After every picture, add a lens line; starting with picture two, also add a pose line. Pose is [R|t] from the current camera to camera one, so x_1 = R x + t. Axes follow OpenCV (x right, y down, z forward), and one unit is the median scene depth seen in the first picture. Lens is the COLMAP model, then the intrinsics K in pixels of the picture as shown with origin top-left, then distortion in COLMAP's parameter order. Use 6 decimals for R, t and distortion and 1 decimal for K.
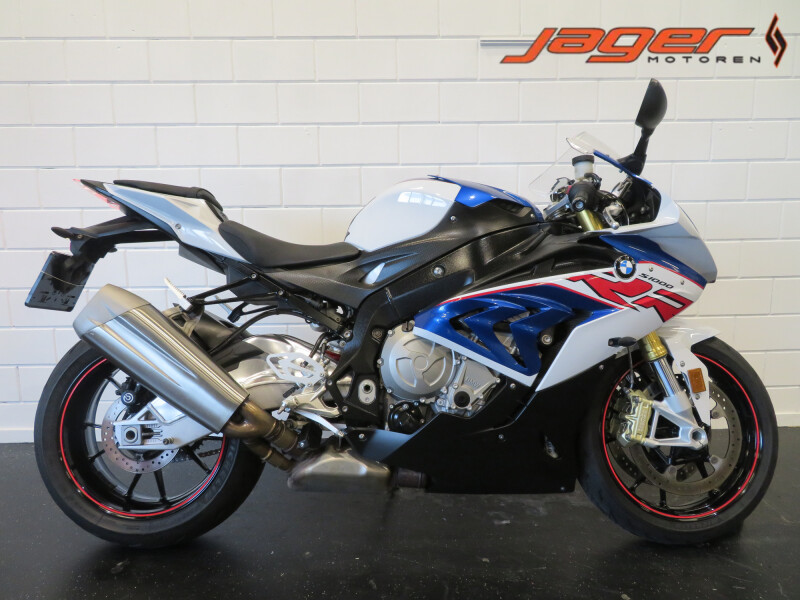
lens RADIAL K [[567.5, 0, 400.0], [0, 567.5, 300.0], [0, 0, 1]] dist [-0.001622, -0.002964]
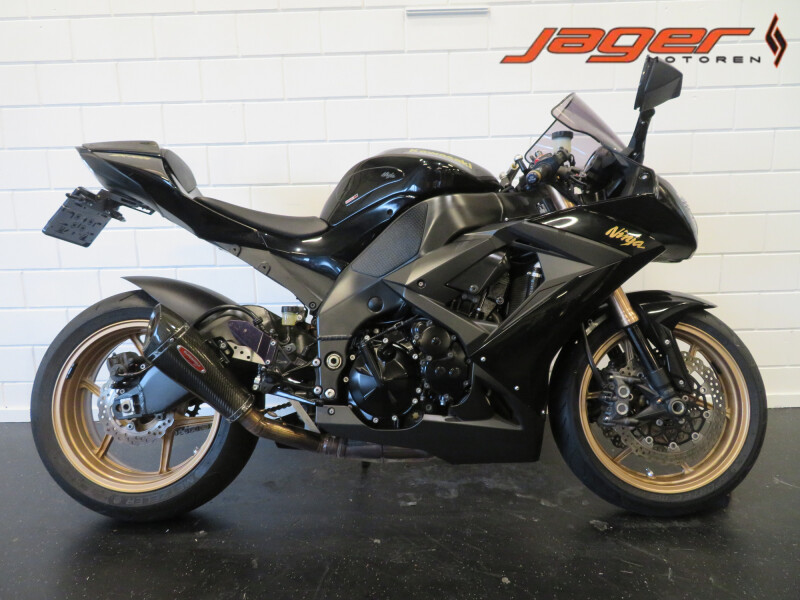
lens RADIAL K [[576.7, 0, 399.3], [0, 576.7, 297.1], [0, 0, 1]] dist [-0.003325, -0.002895]
pose [[0.999201, -0.004940, -0.039657, 0.163294], [0.006239, 0.999445, 0.032714, -0.001899], [0.039473, -0.032936, 0.998678, 0.003690]]
